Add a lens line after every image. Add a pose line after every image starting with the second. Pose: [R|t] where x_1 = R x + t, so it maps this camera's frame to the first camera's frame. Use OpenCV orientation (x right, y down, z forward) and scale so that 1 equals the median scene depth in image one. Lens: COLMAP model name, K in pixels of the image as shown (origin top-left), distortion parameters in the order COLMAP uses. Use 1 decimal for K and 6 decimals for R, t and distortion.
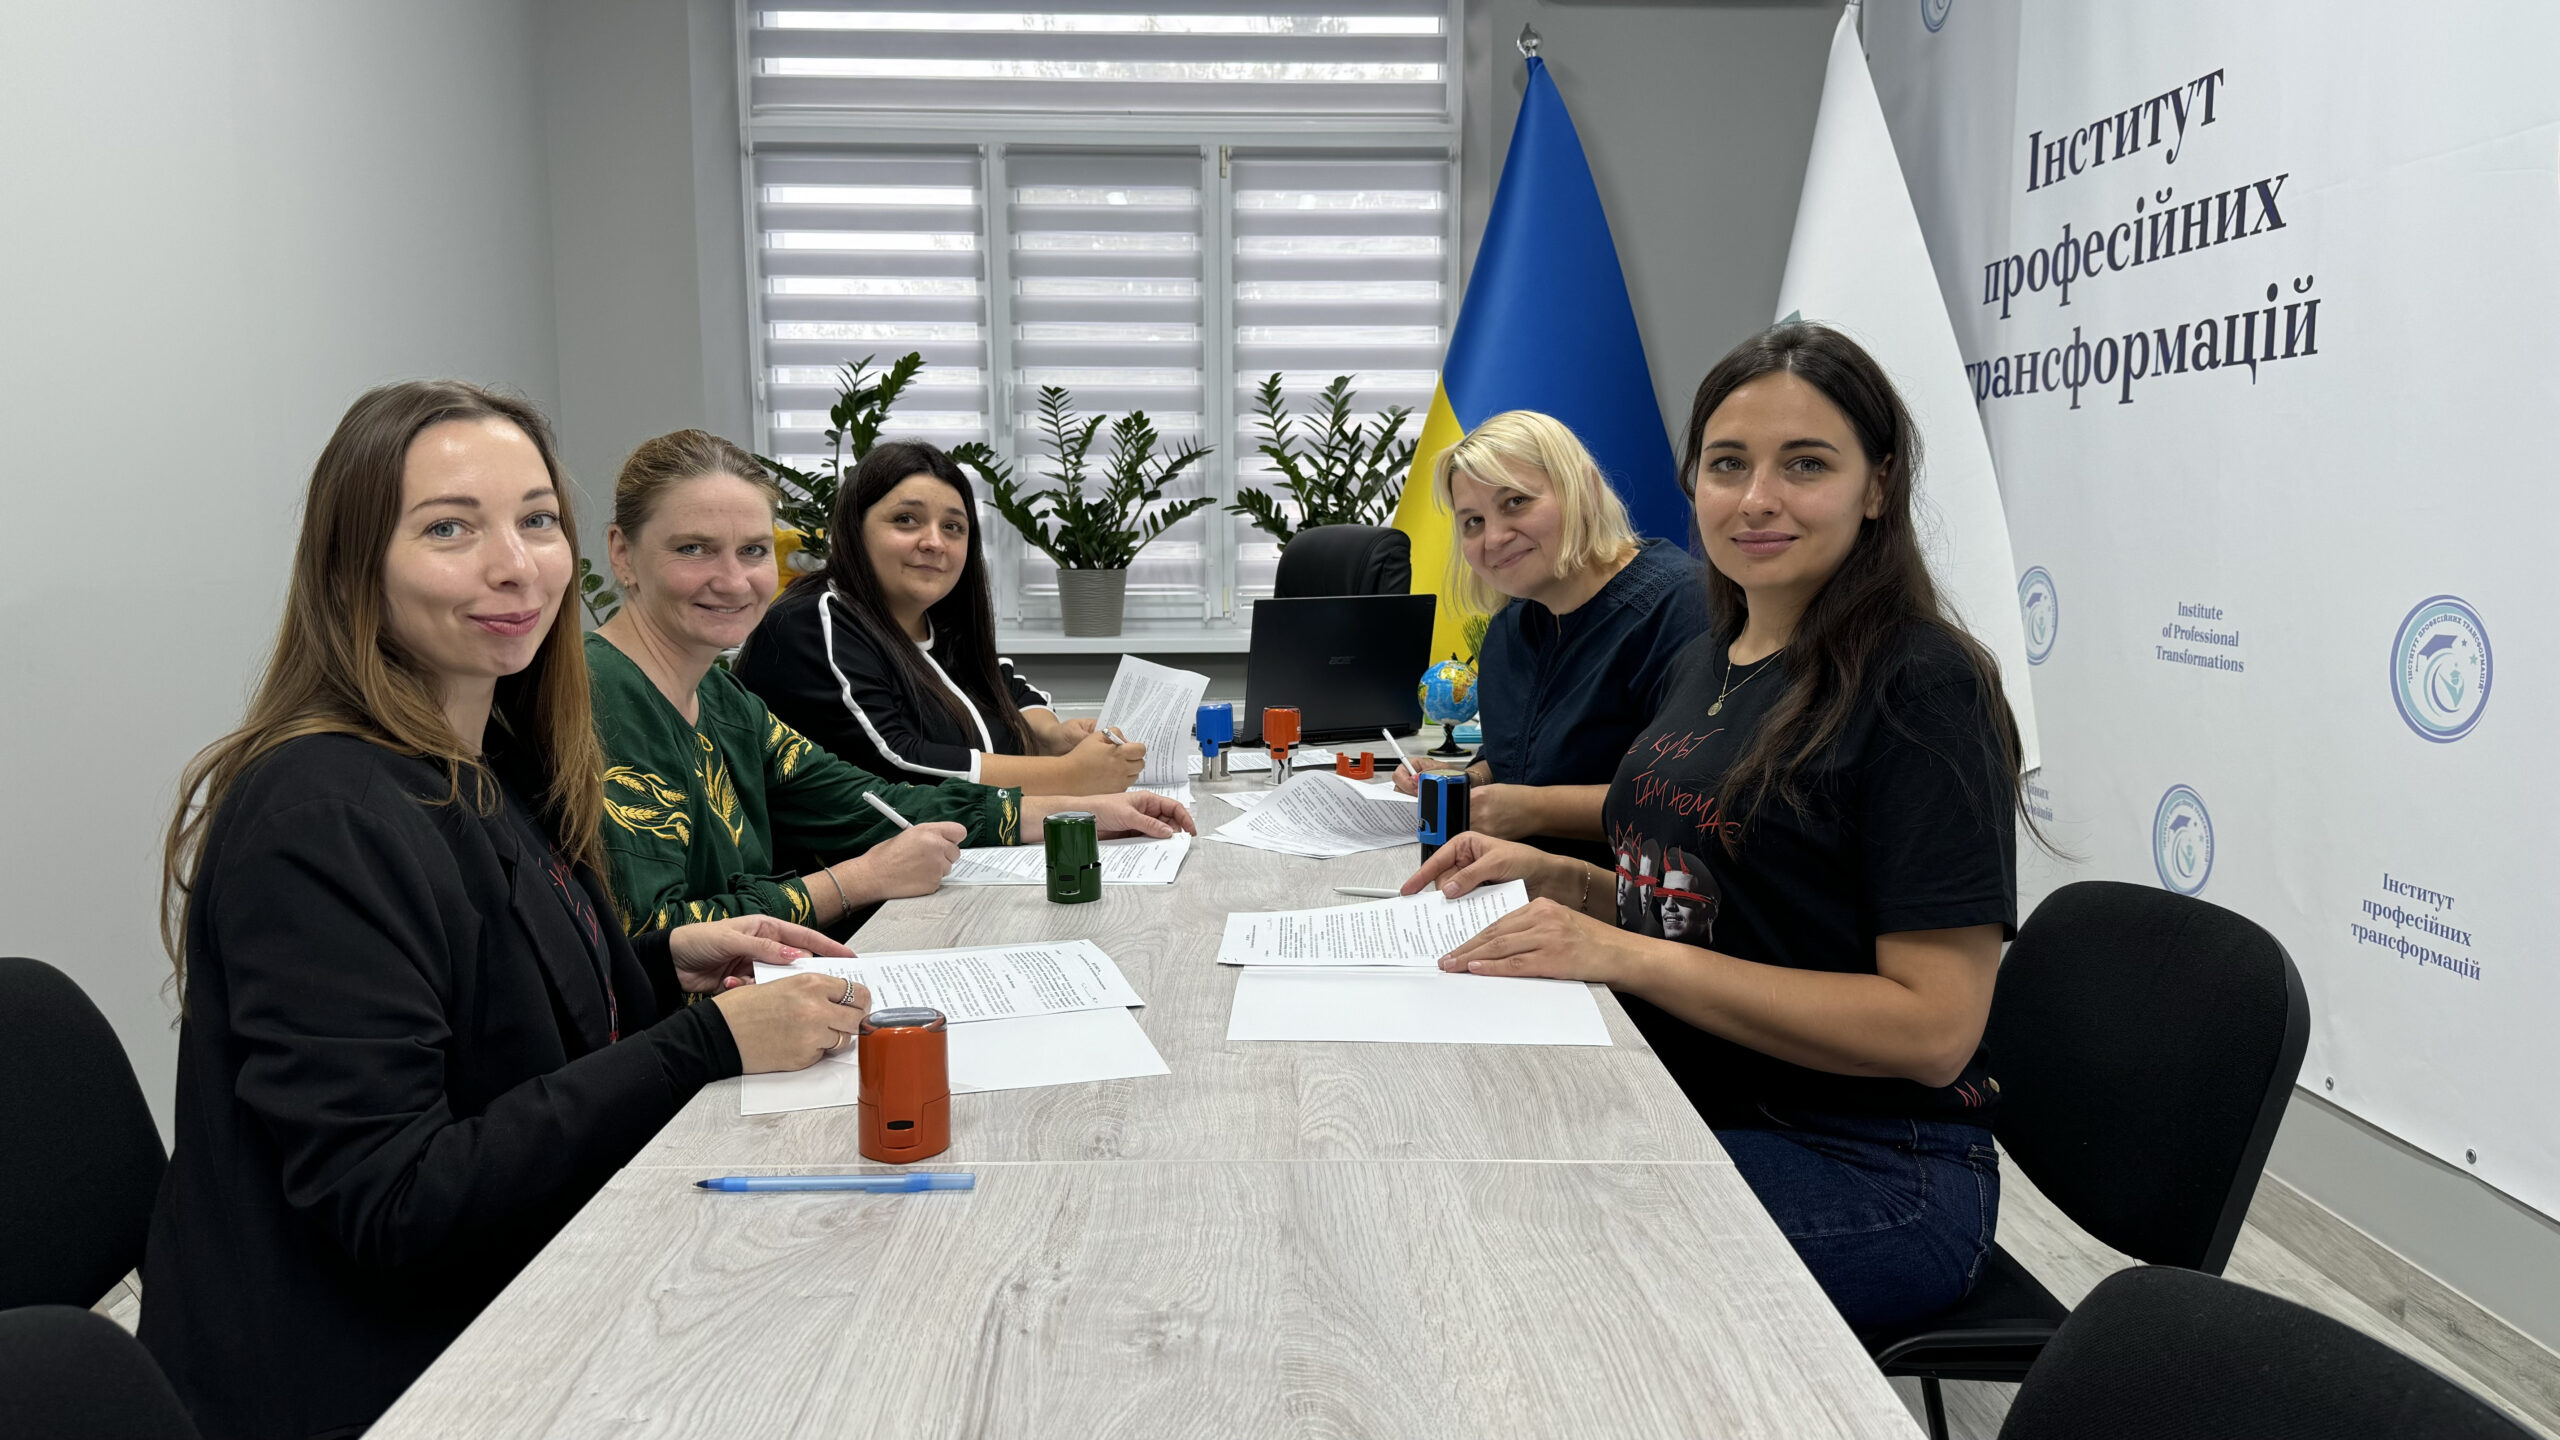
lens RADIAL K [[1747.0, 0, 1293.9], [0, 1747.0, 718.5], [0, 0, 1]] dist [0.042003, -0.001607]
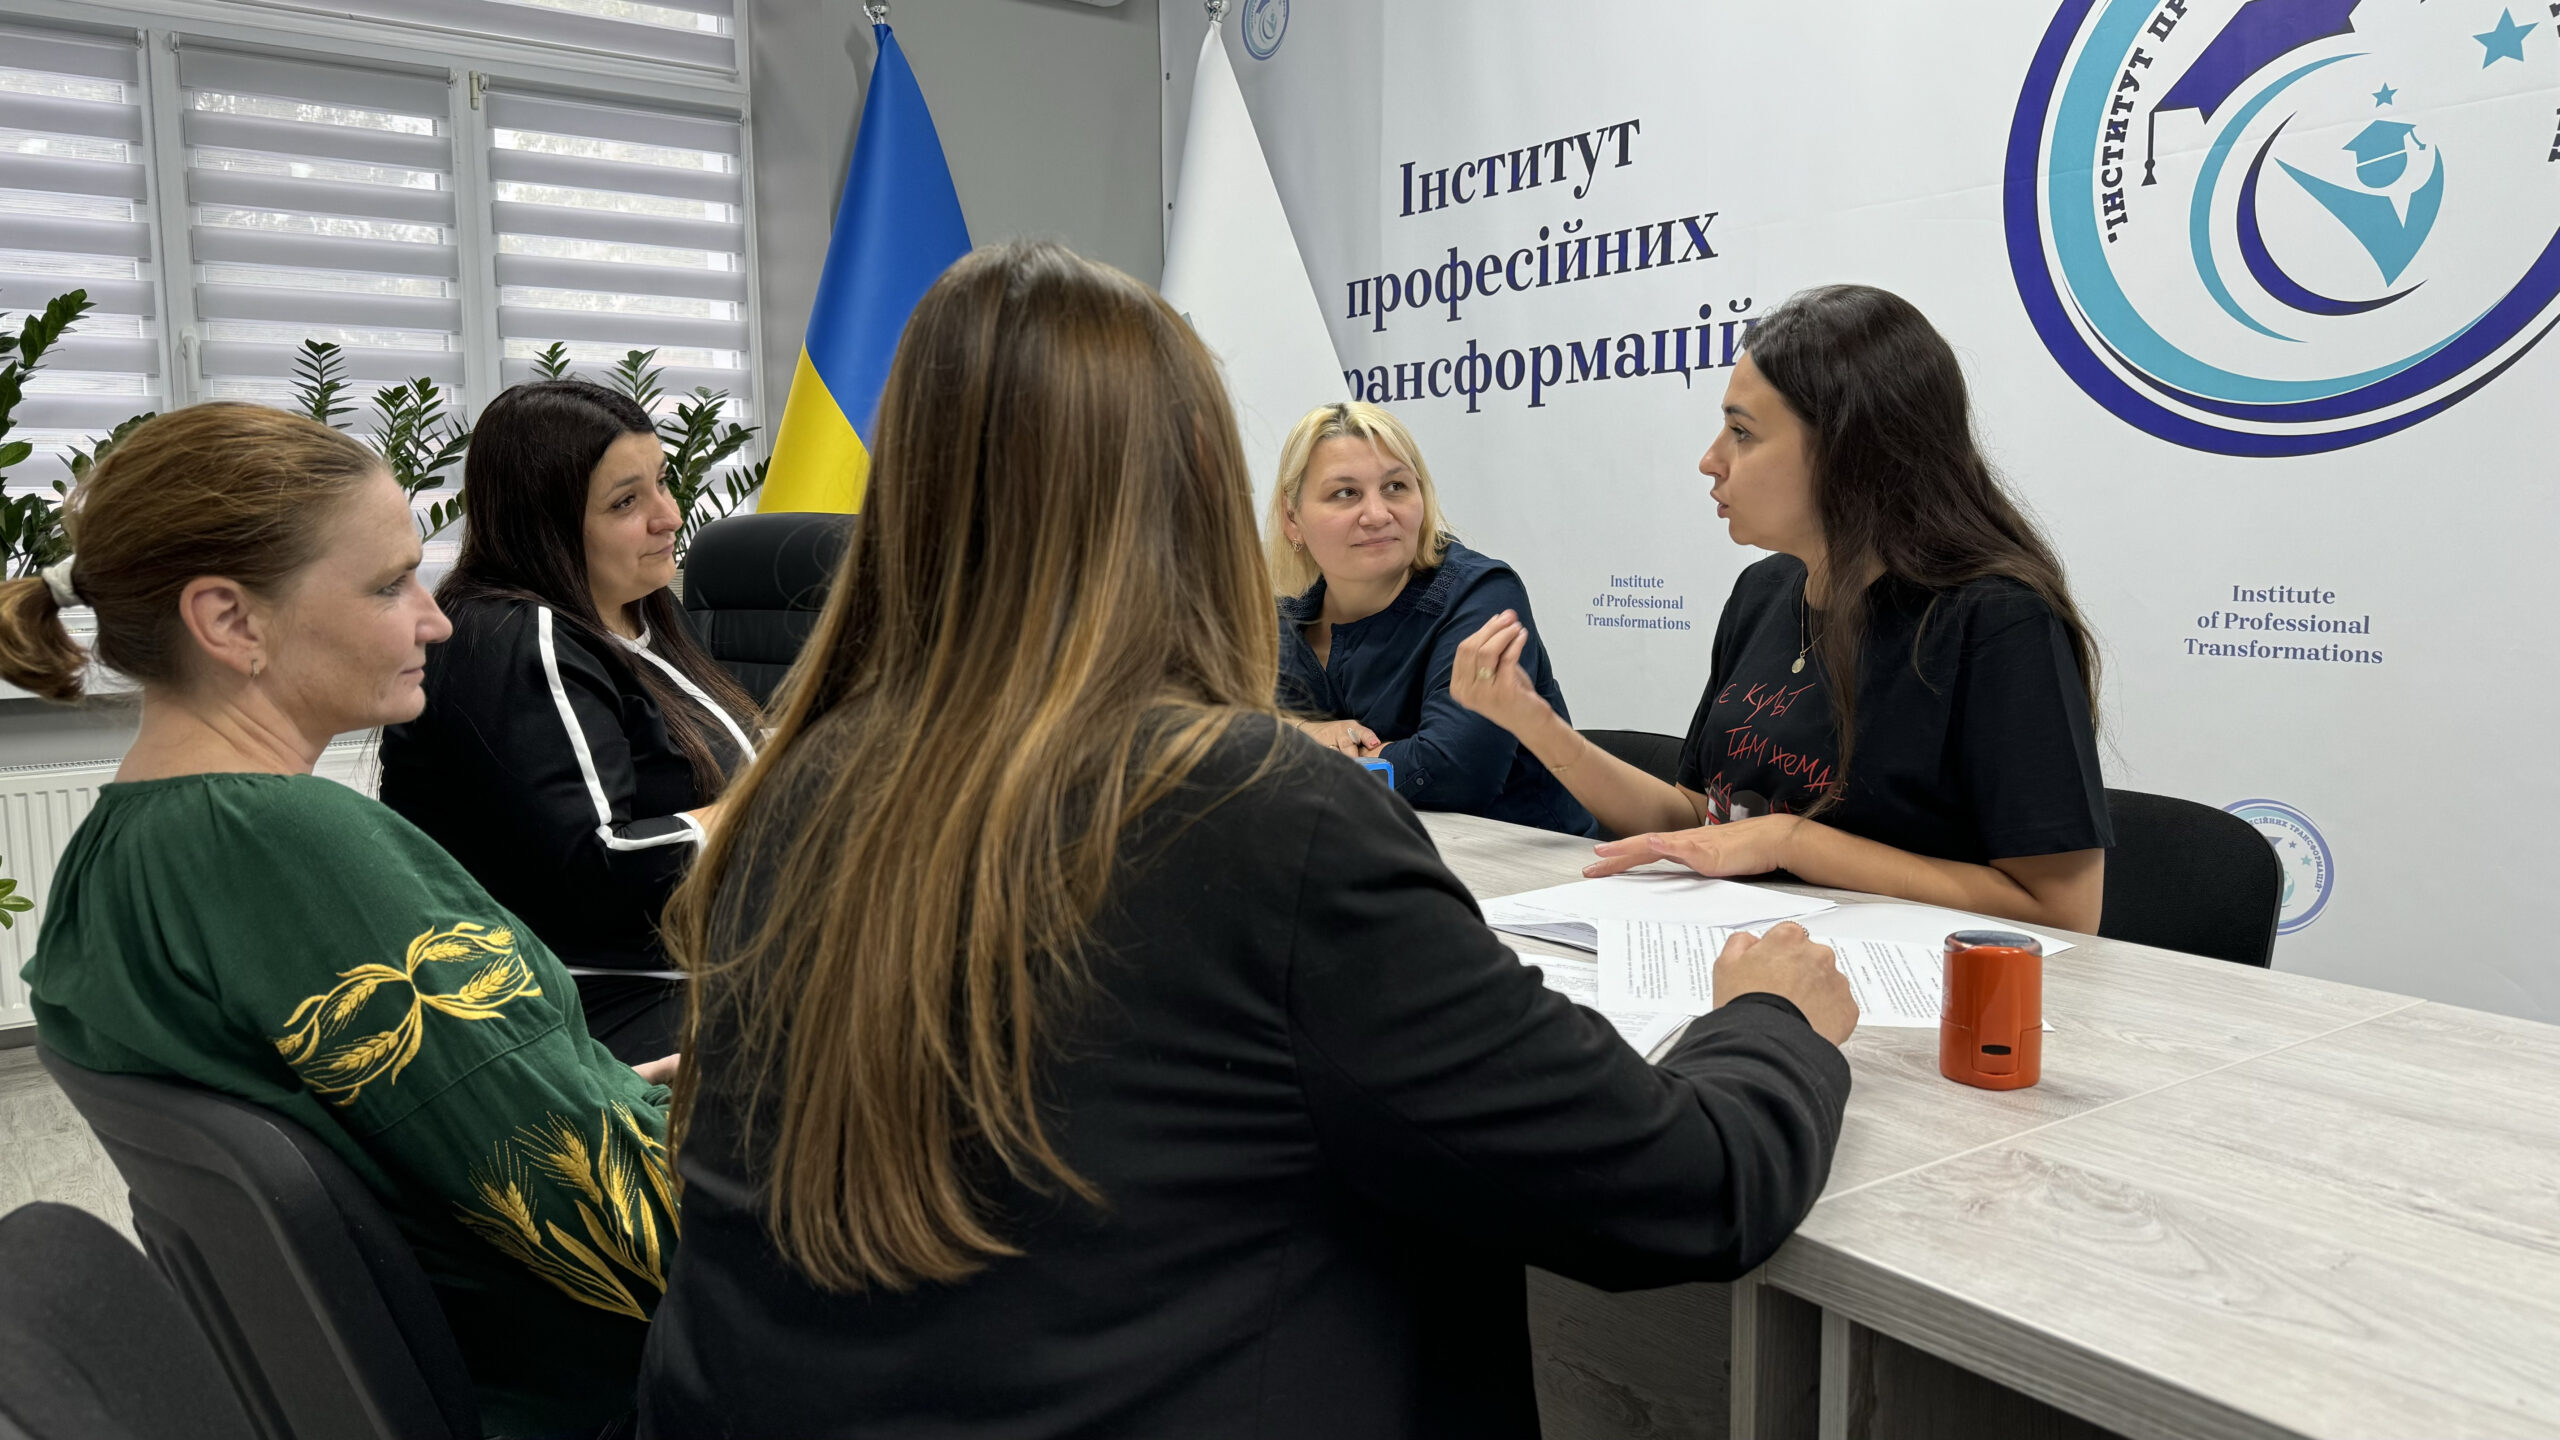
lens RADIAL K [[1711.5, 0, 1297.2], [0, 1711.5, 725.2], [0, 0, 1]] dist [0.174097, -0.222638]
pose [[0.842157, -0.064814, 0.535323, -0.278612], [0.069517, 0.997515, 0.011412, 0.005841], [-0.534733, 0.027603, 0.844570, 0.133080]]
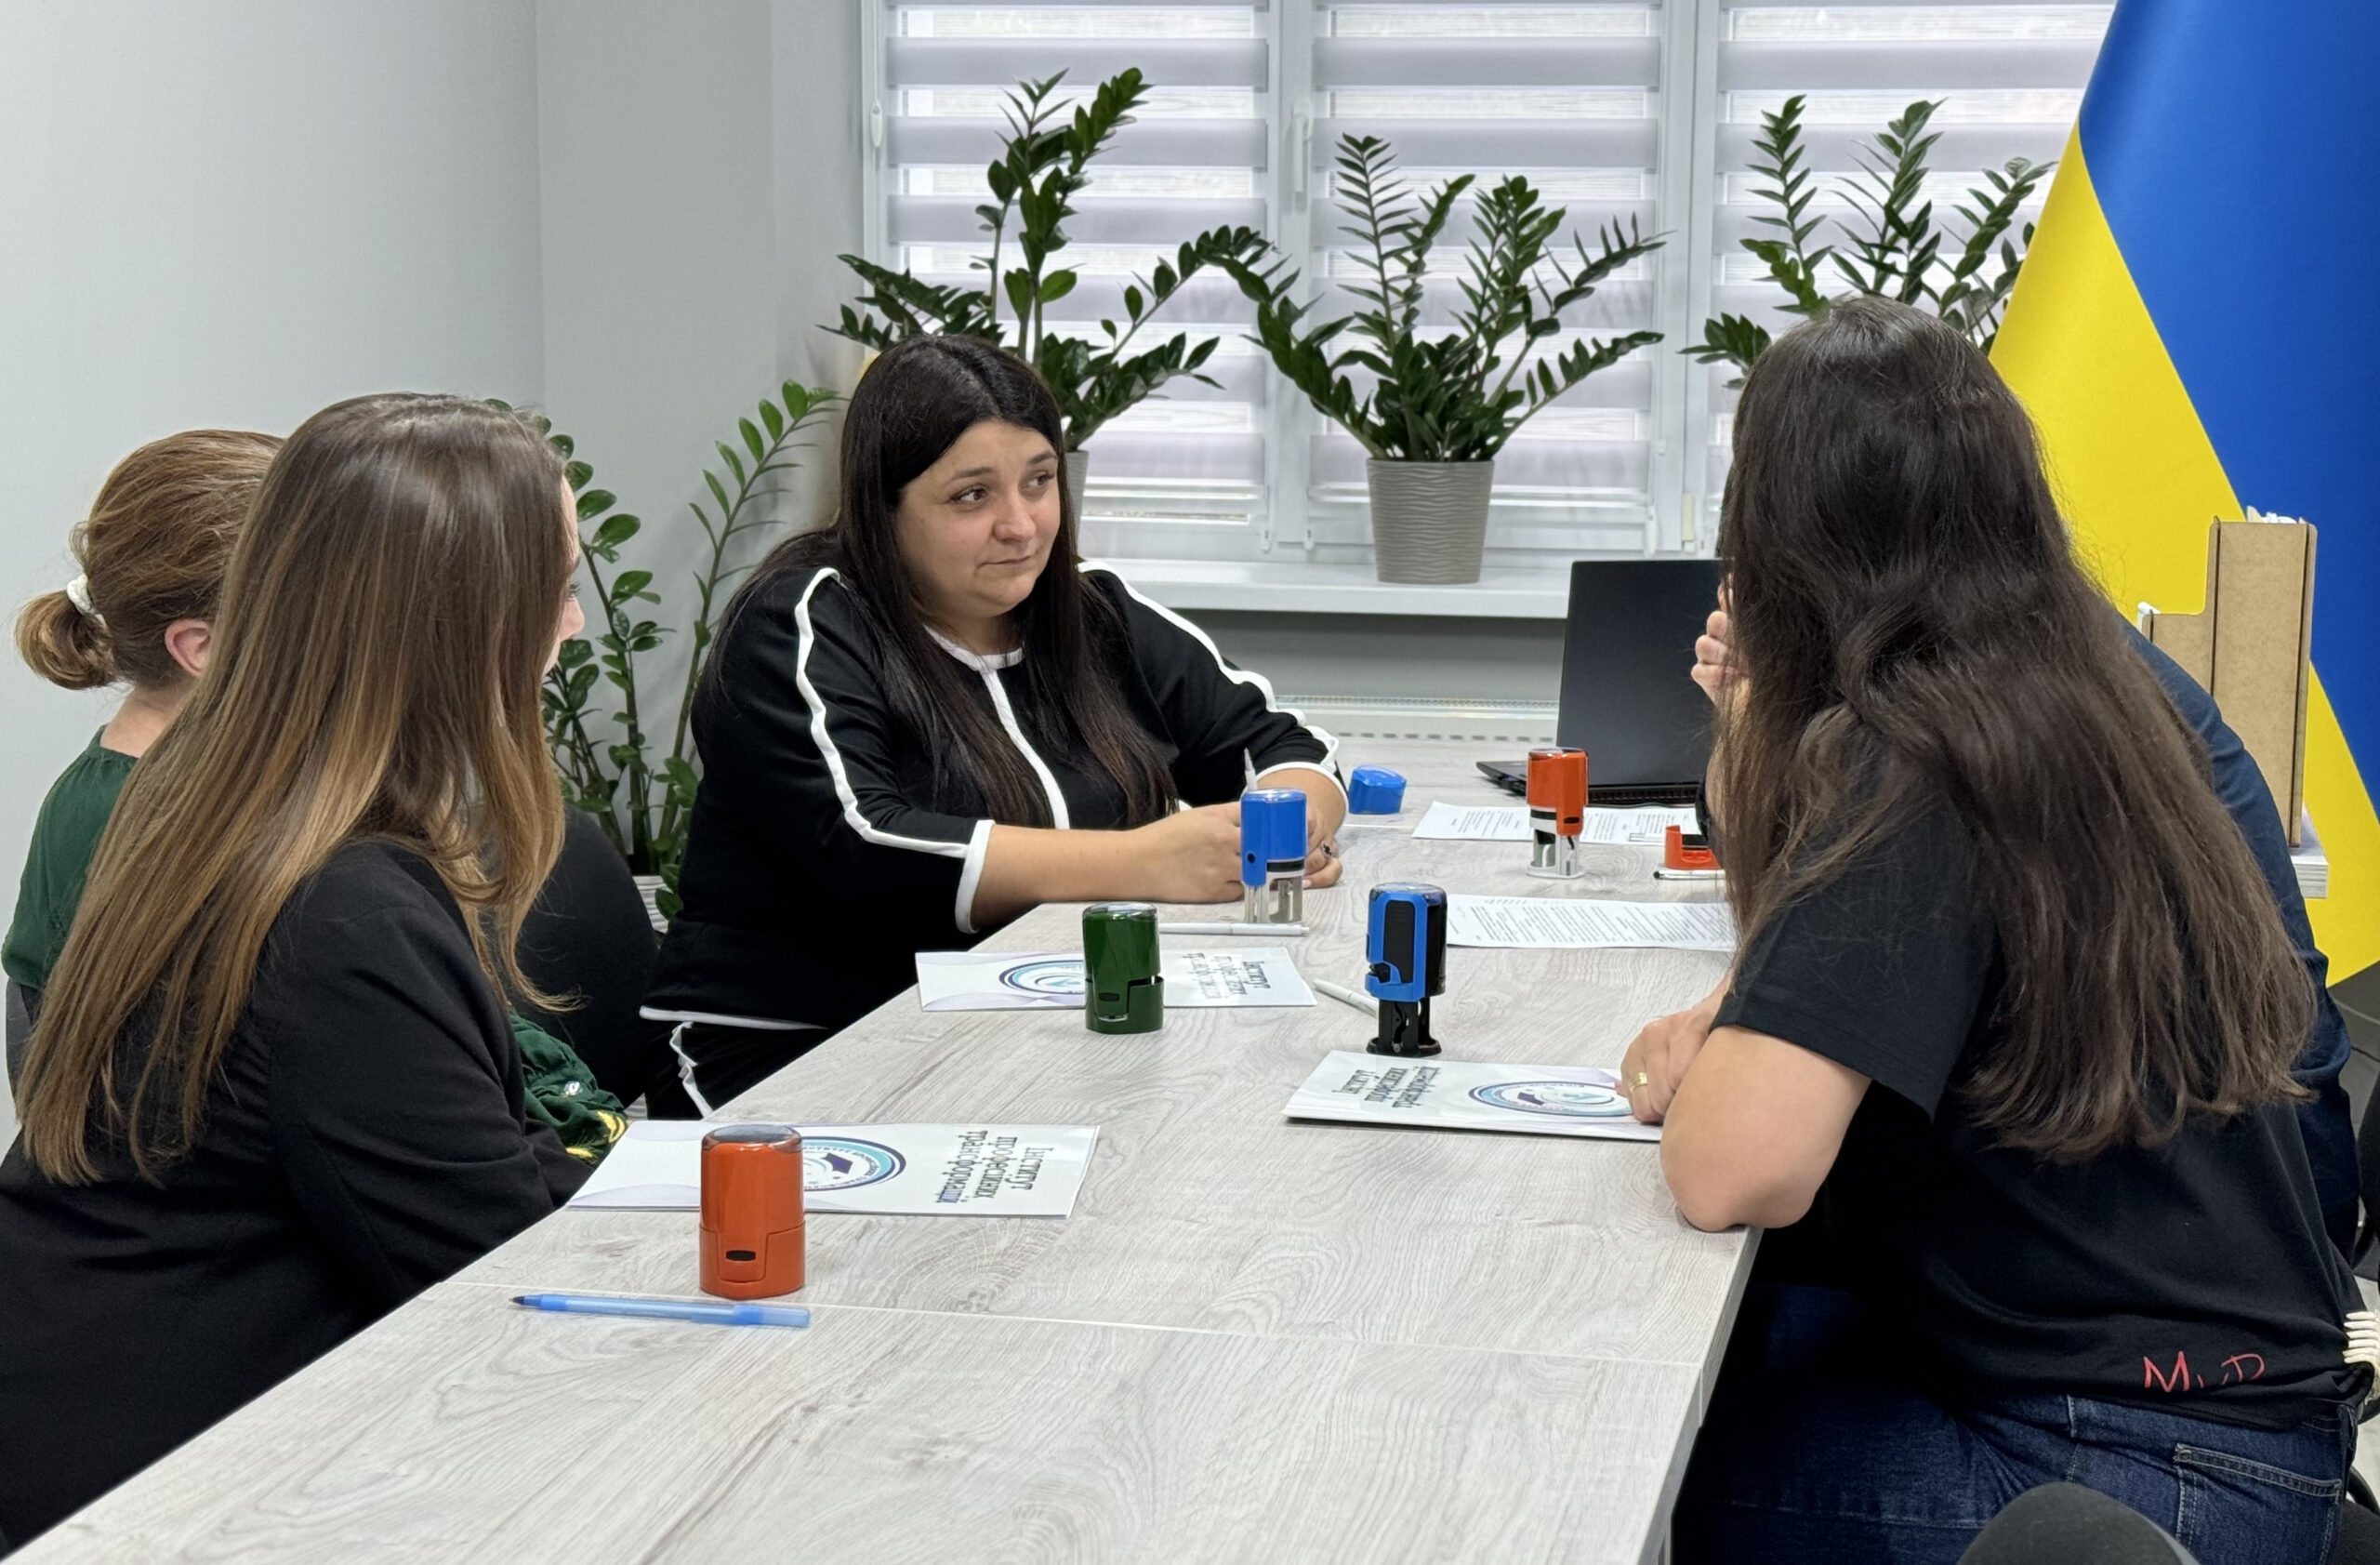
lens RADIAL K [[3742.2, 0, 1306.3], [0, 3742.2, 728.4], [0, 0, 1]] dist [-0.292315, 3.459660]
pose [[0.978915, 0.033773, -0.201459, 0.122413], [-0.032441, 0.999425, 0.009912, -0.016876], [0.201677, -0.003167, 0.979447, -0.222209]]
